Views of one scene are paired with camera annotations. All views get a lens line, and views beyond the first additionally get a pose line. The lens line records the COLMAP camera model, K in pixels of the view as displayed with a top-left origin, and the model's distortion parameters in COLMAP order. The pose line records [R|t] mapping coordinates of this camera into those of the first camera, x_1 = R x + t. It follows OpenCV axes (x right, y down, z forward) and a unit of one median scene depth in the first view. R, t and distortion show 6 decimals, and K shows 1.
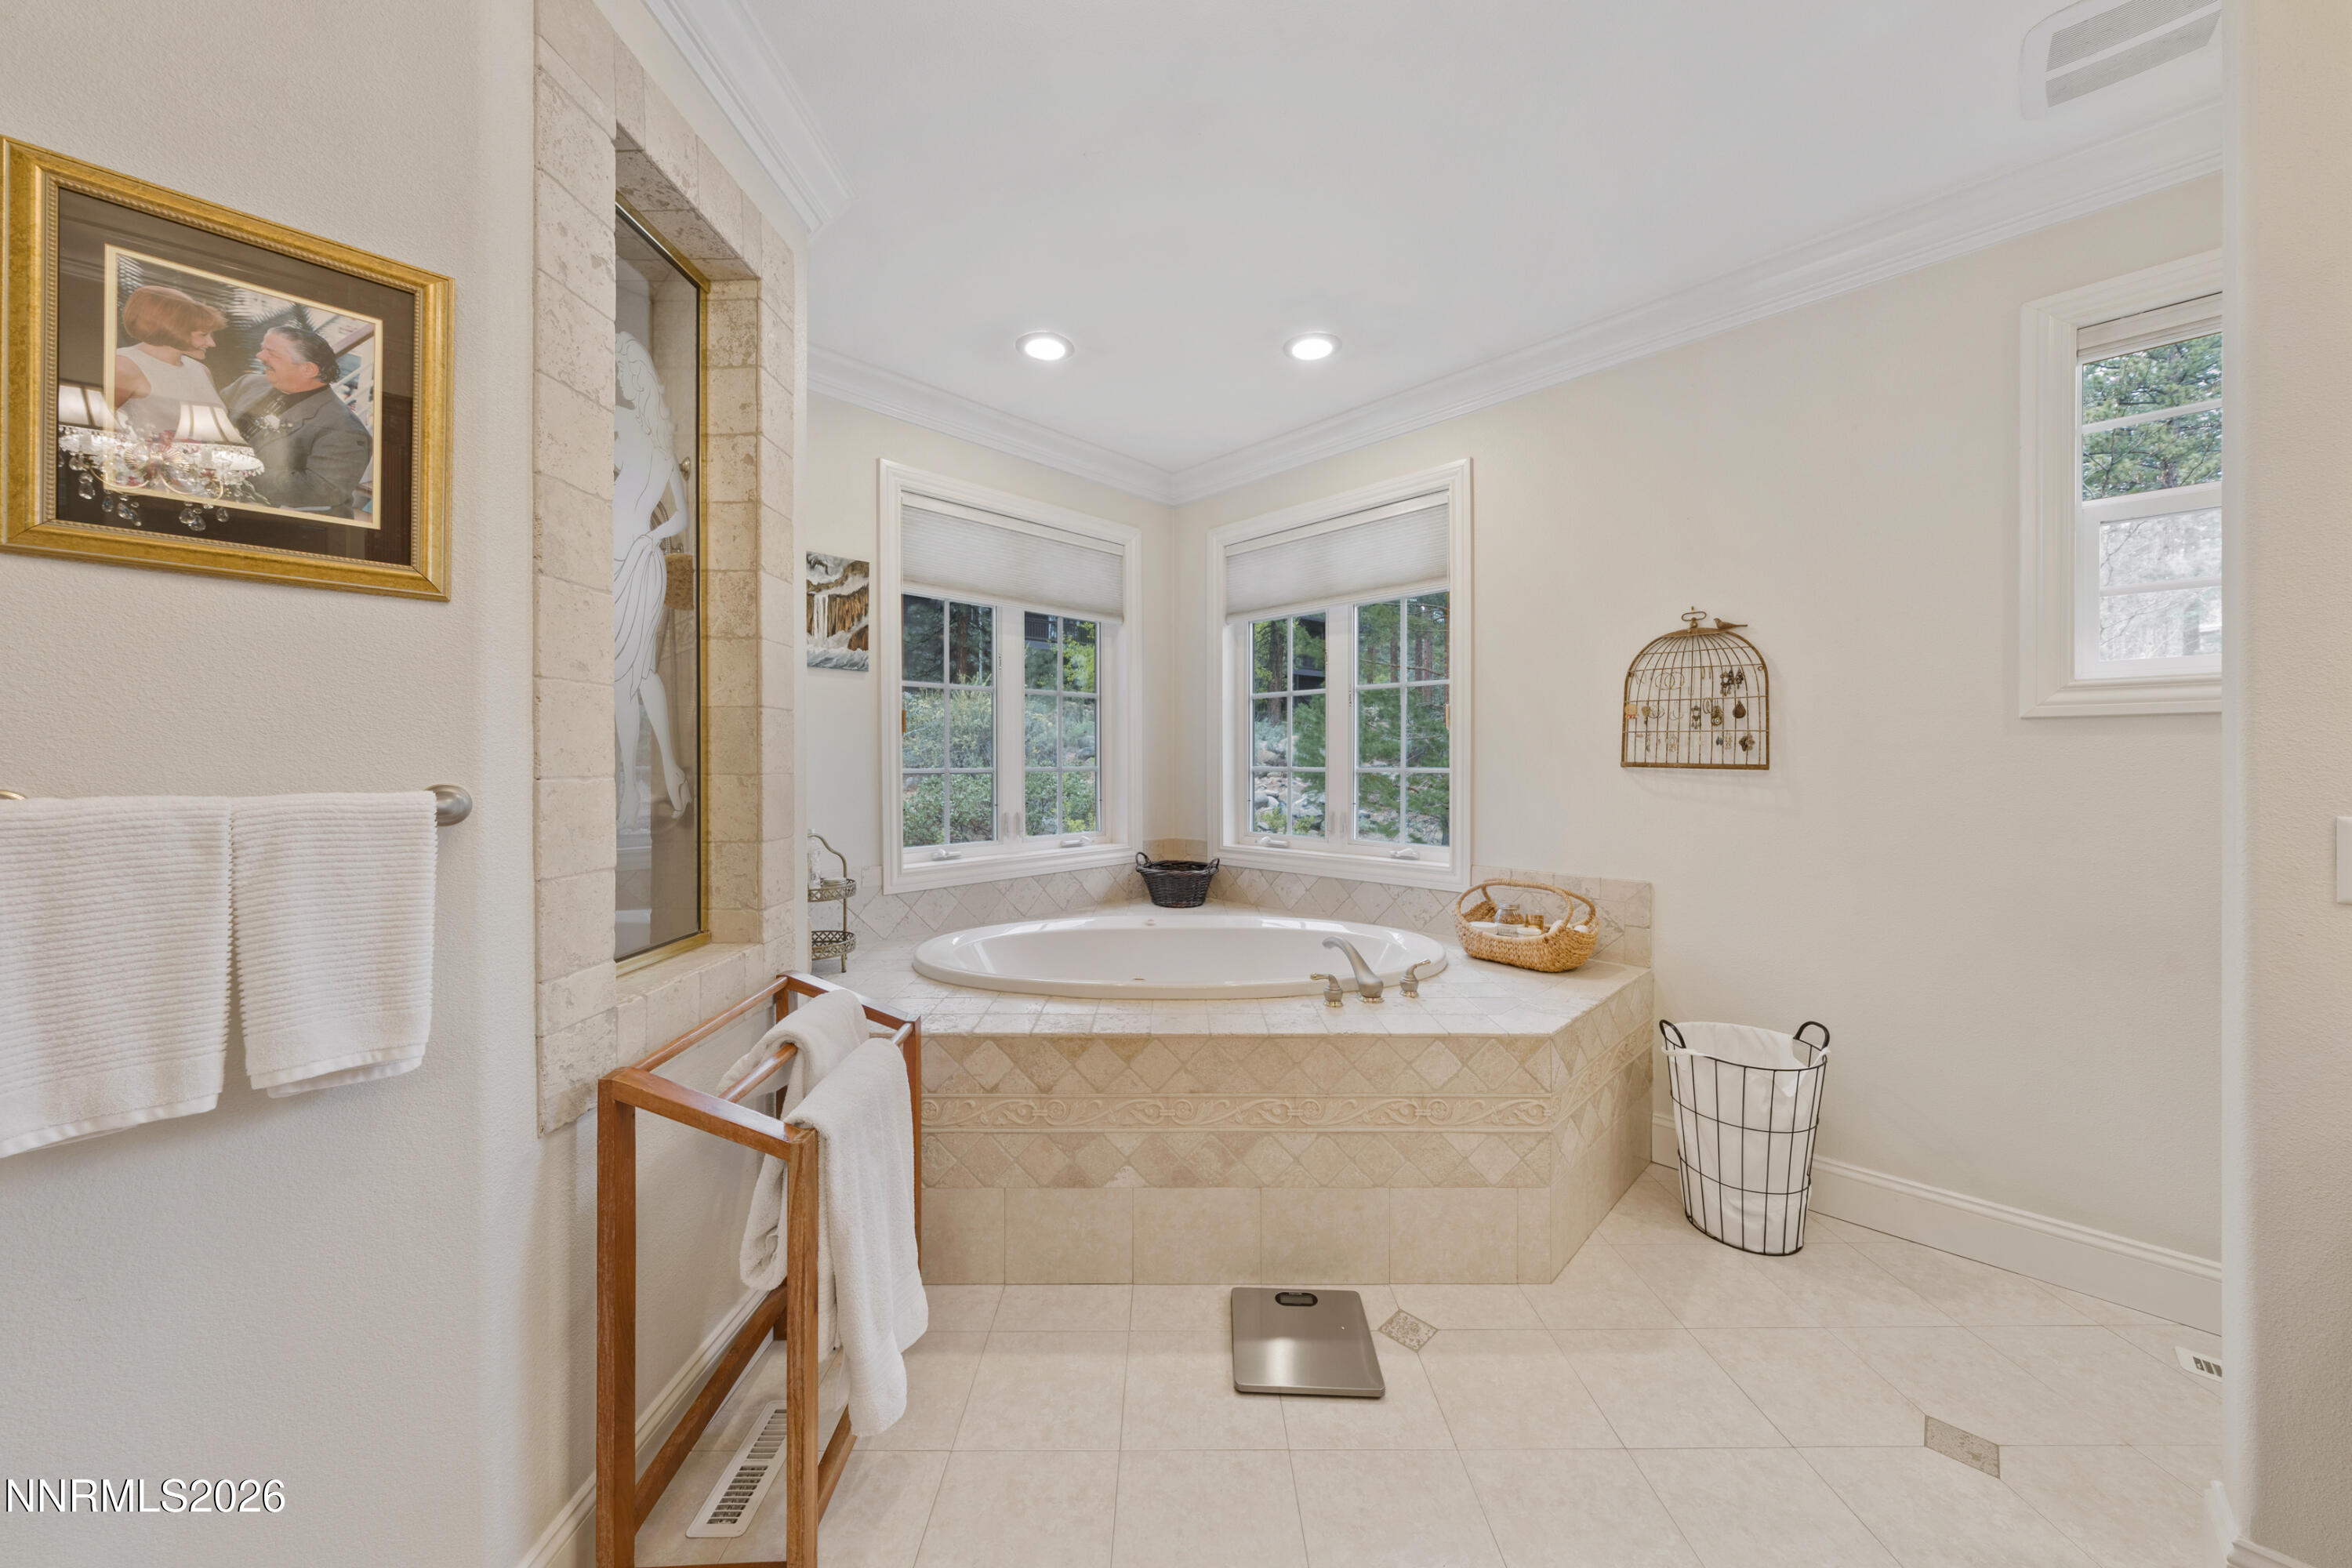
lens RADIAL K [[799.1, 0, 1187.1], [0, 799.1, 762.2], [0, 0, 1]] dist [-0.001135, -0.000060]
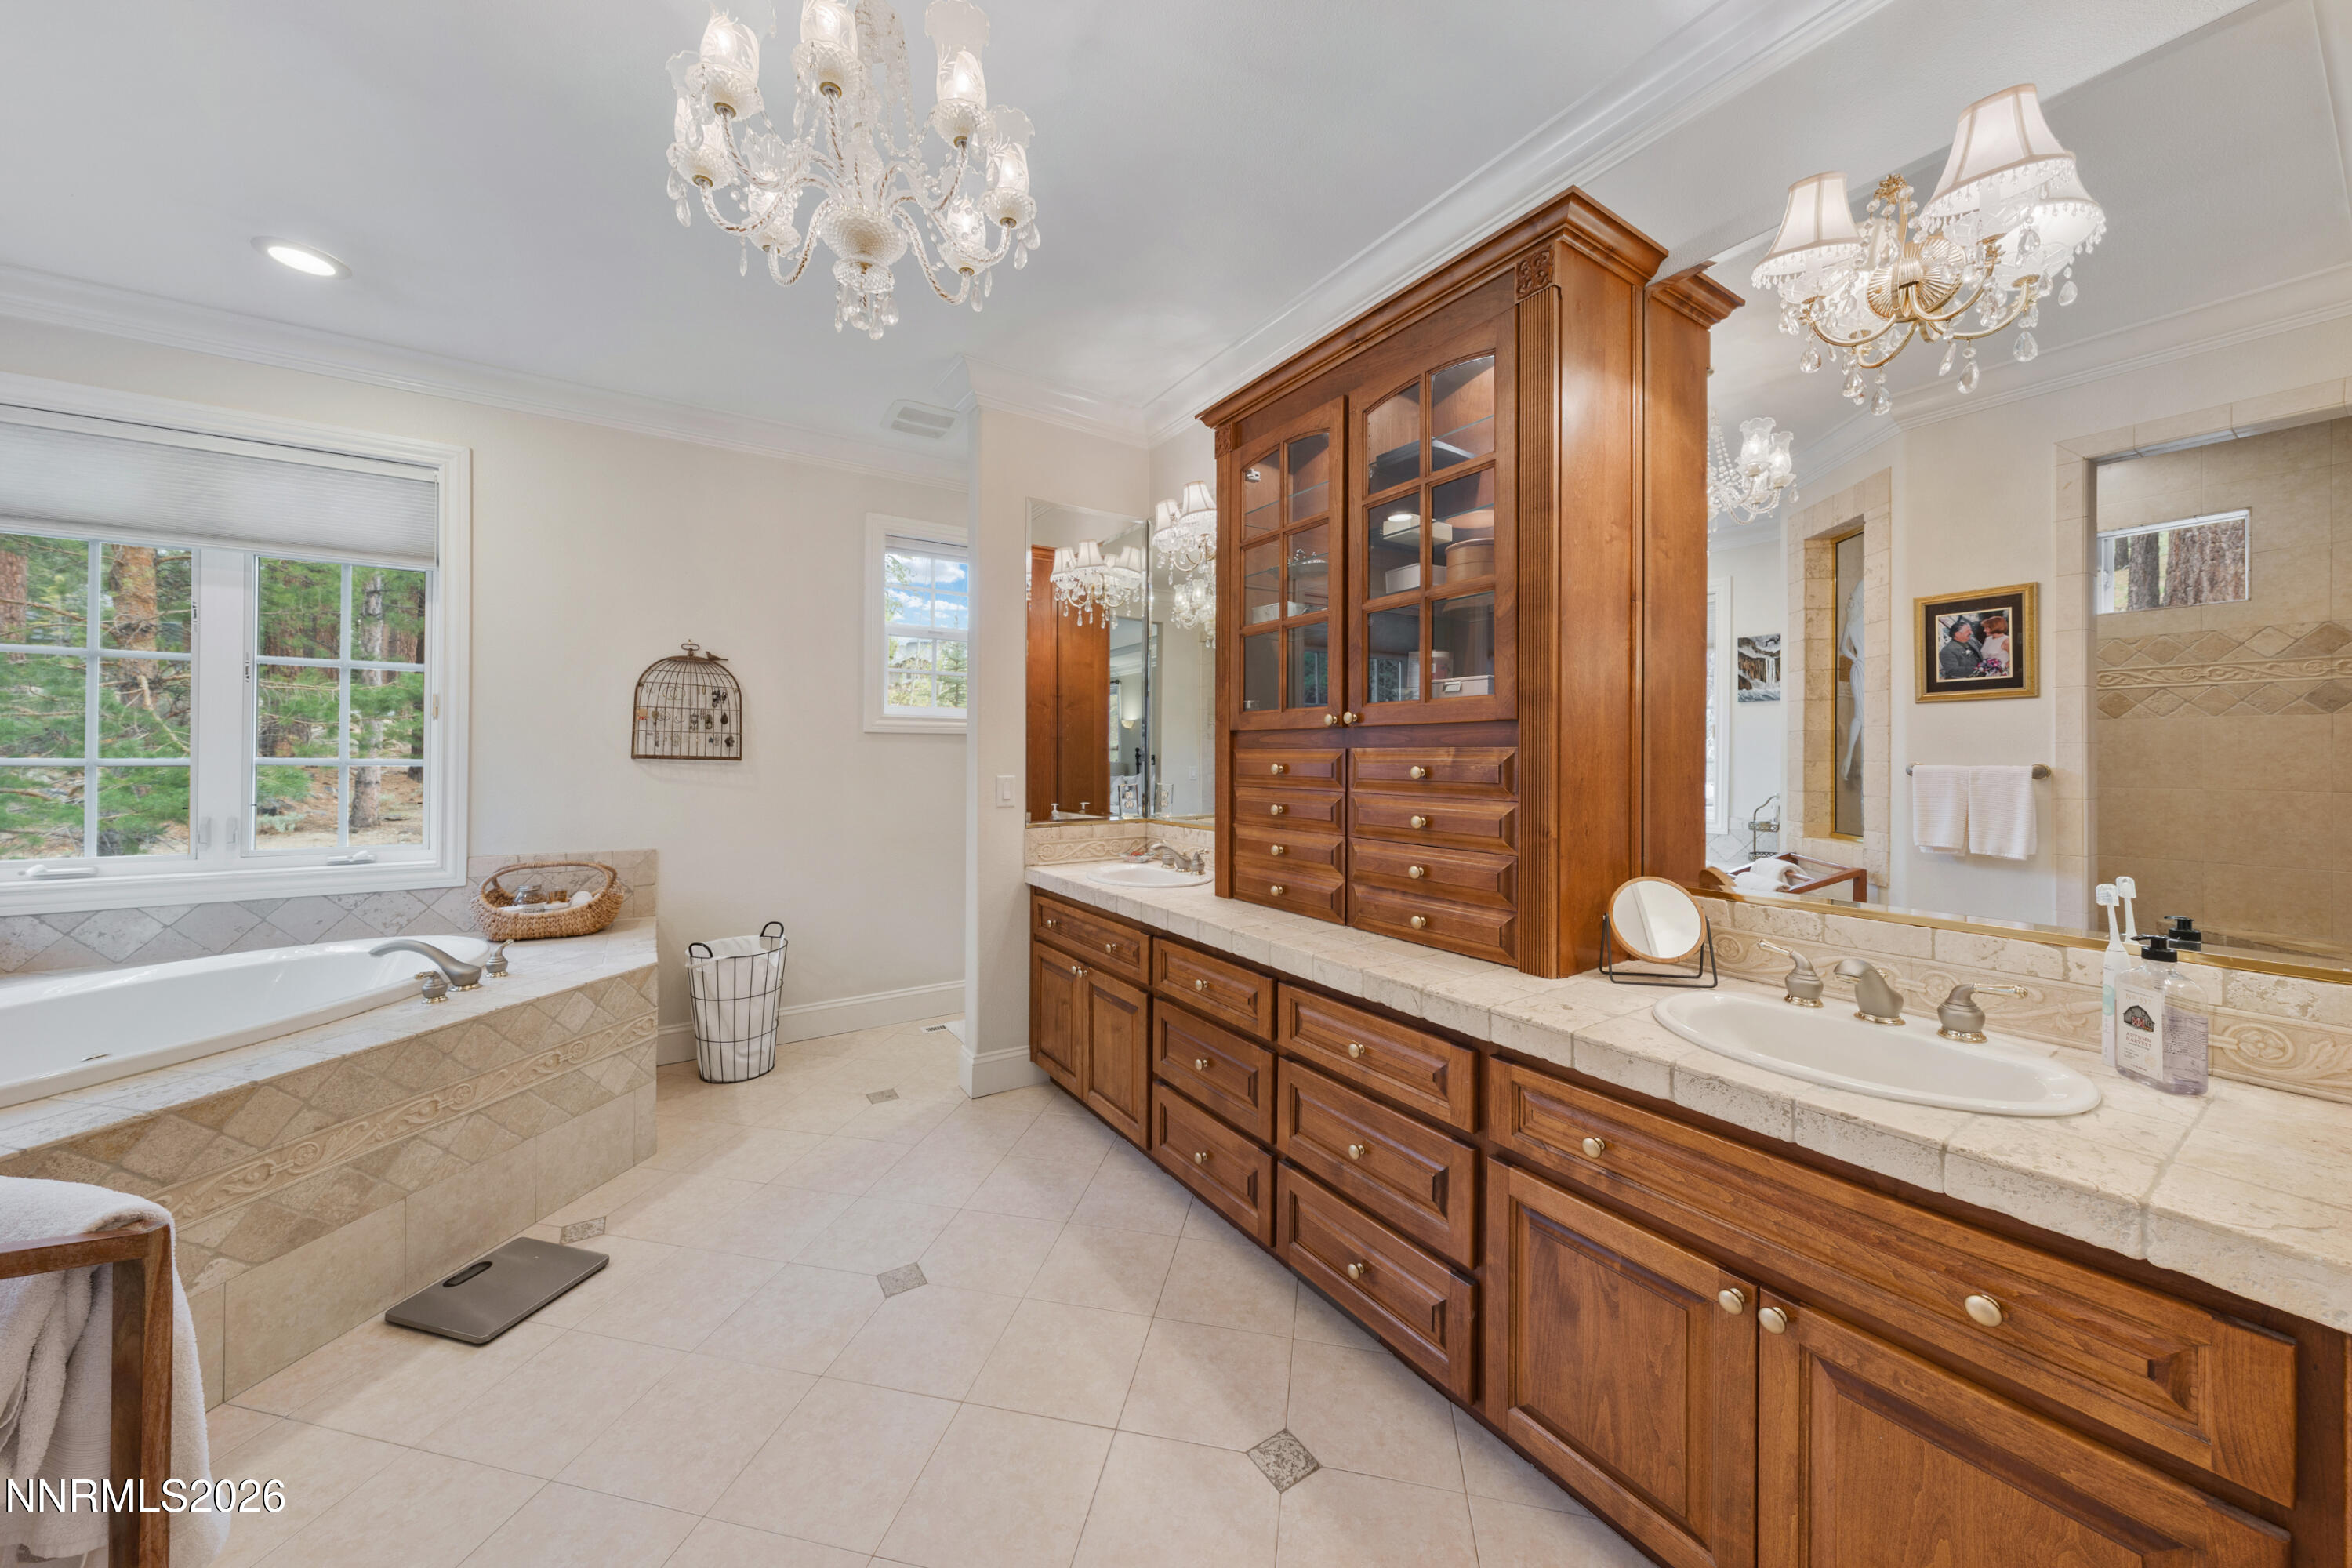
lens RADIAL K [[799.1, 0, 1178.3], [0, 799.1, 751.3], [0, 0, 1]] dist [-0.001135, -0.000060]
pose [[0.197399, 0.008335, 0.980288, -0.602222], [-0.003965, 0.999962, -0.007703, 0.001127], [-0.980315, -0.002366, 0.197425, -0.086999]]
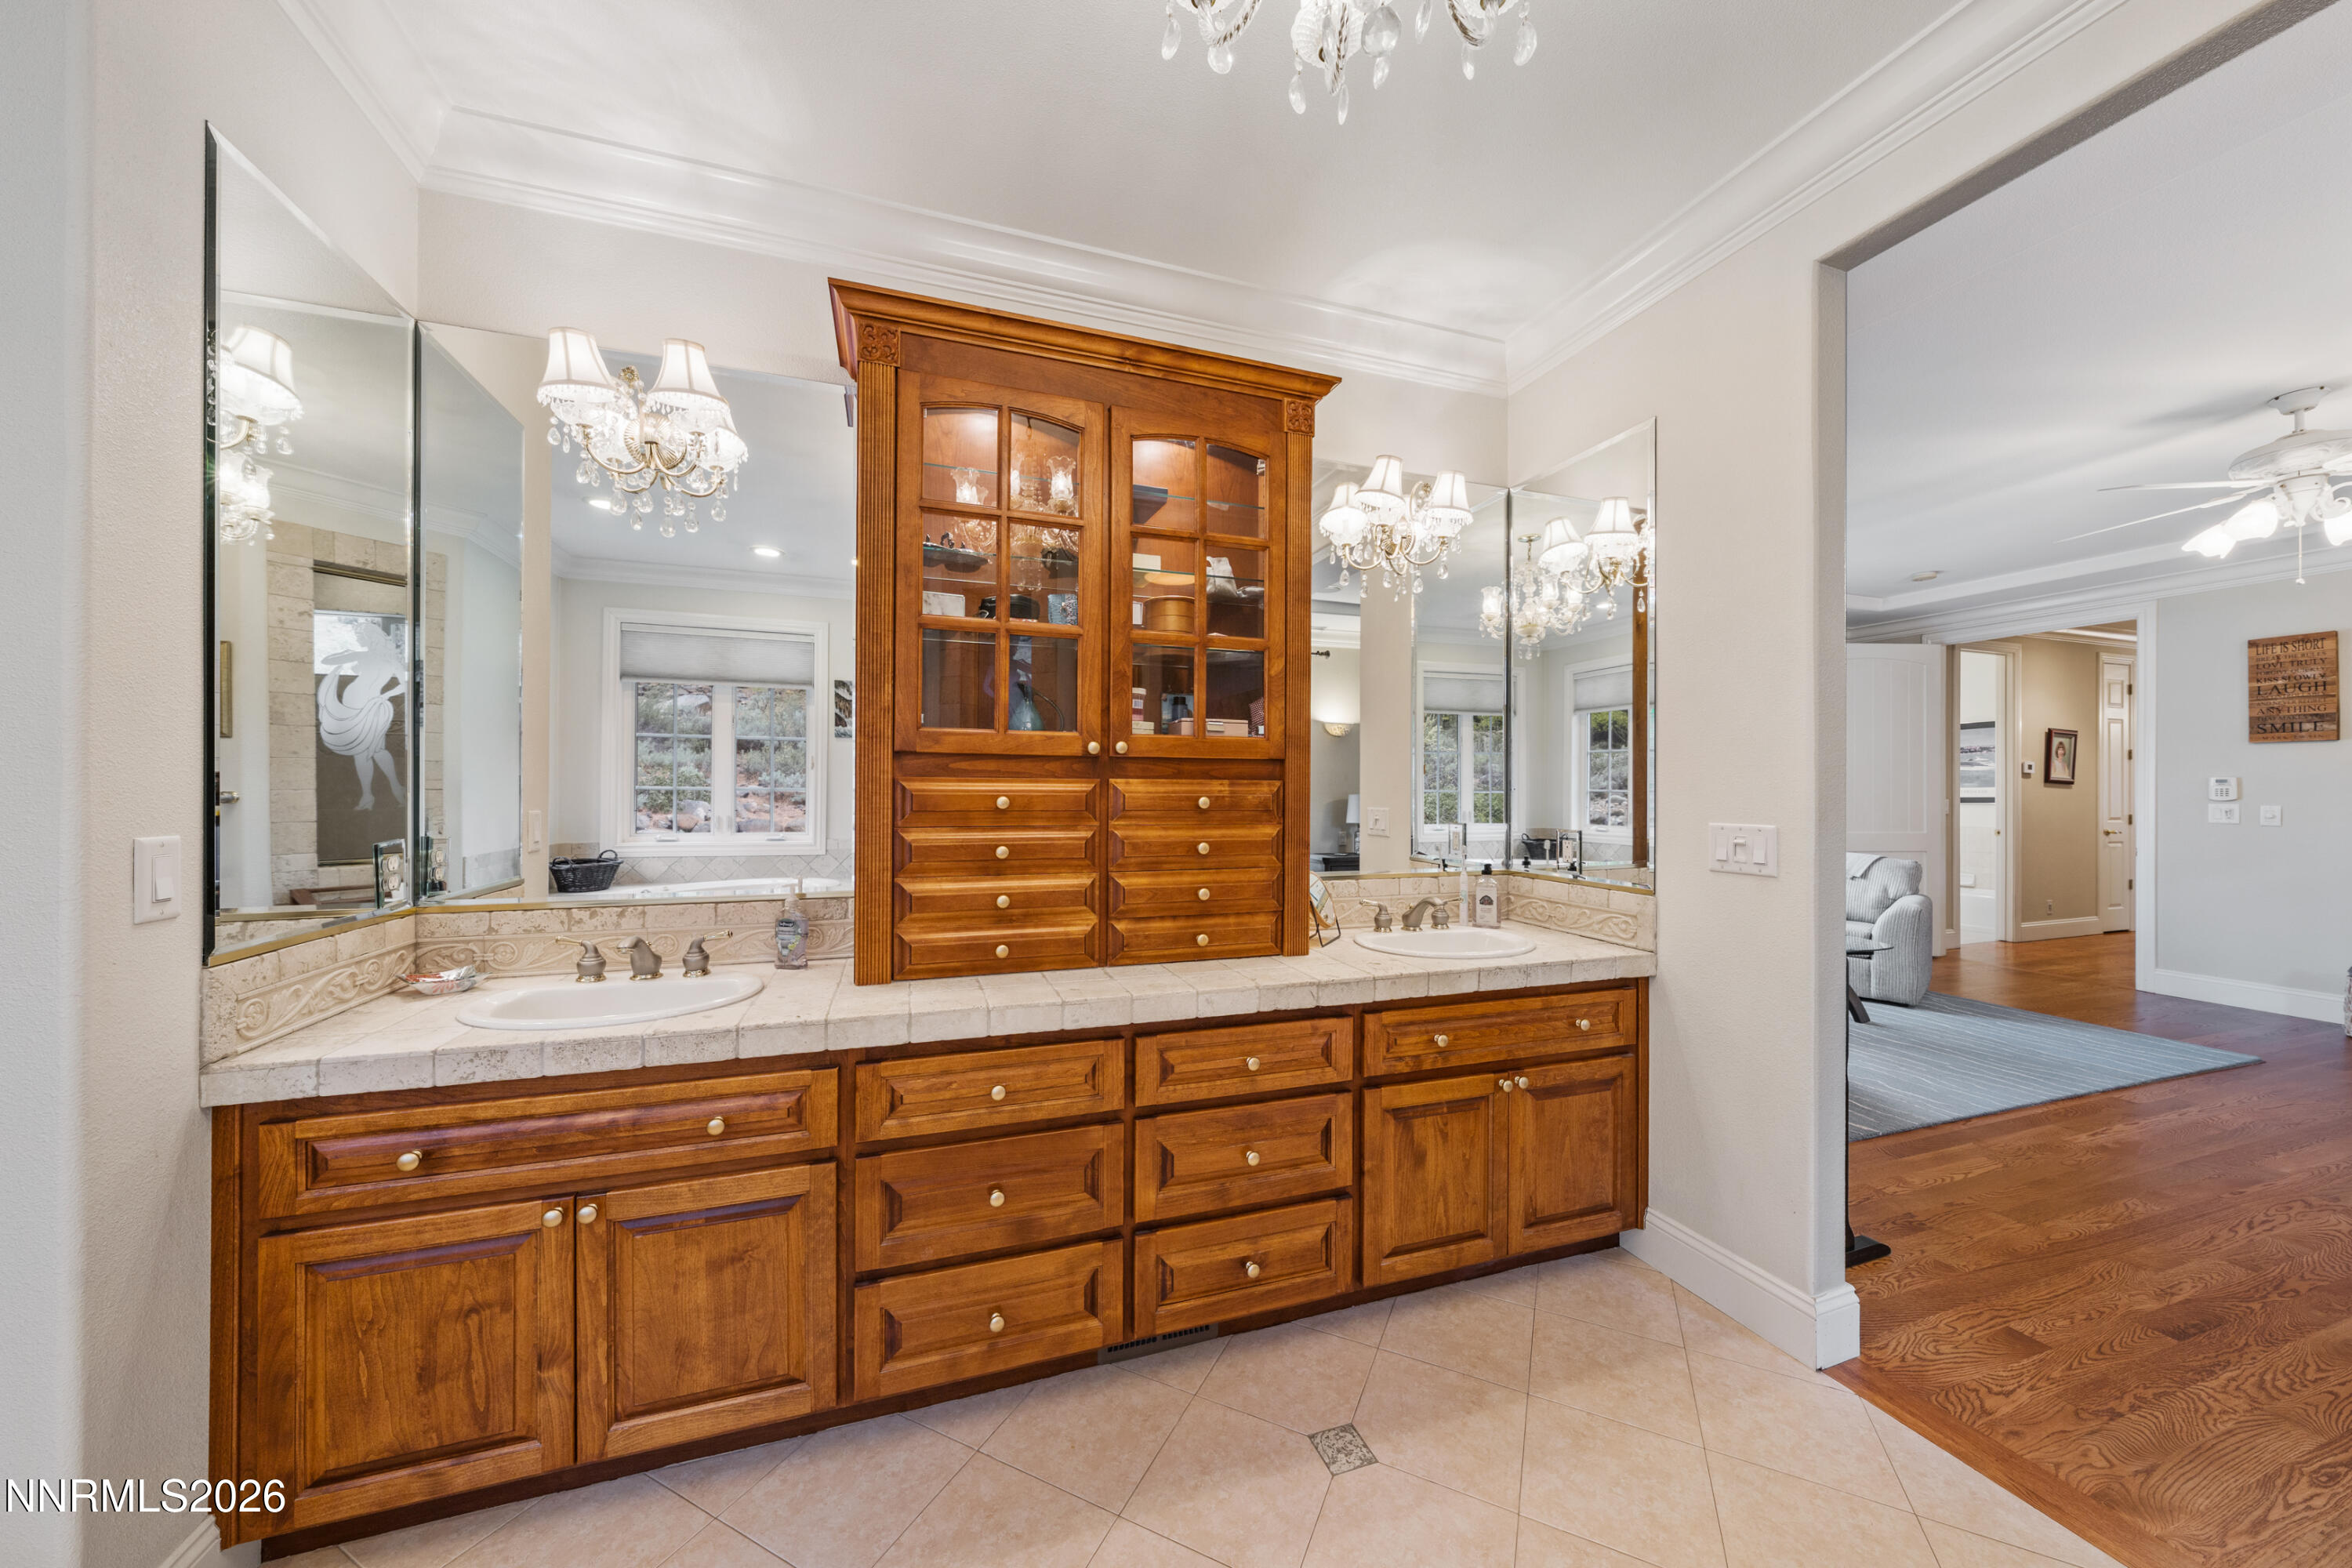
lens RADIAL K [[799.1, 0, 1192.4], [0, 799.1, 782.8], [0, 0, 1]] dist [-0.001135, -0.000060]
pose [[-0.896864, 0.002103, 0.442301, -0.094423], [-0.002498, 0.999949, -0.009822, 0.002403], [-0.442299, -0.009914, -0.896813, 0.702159]]
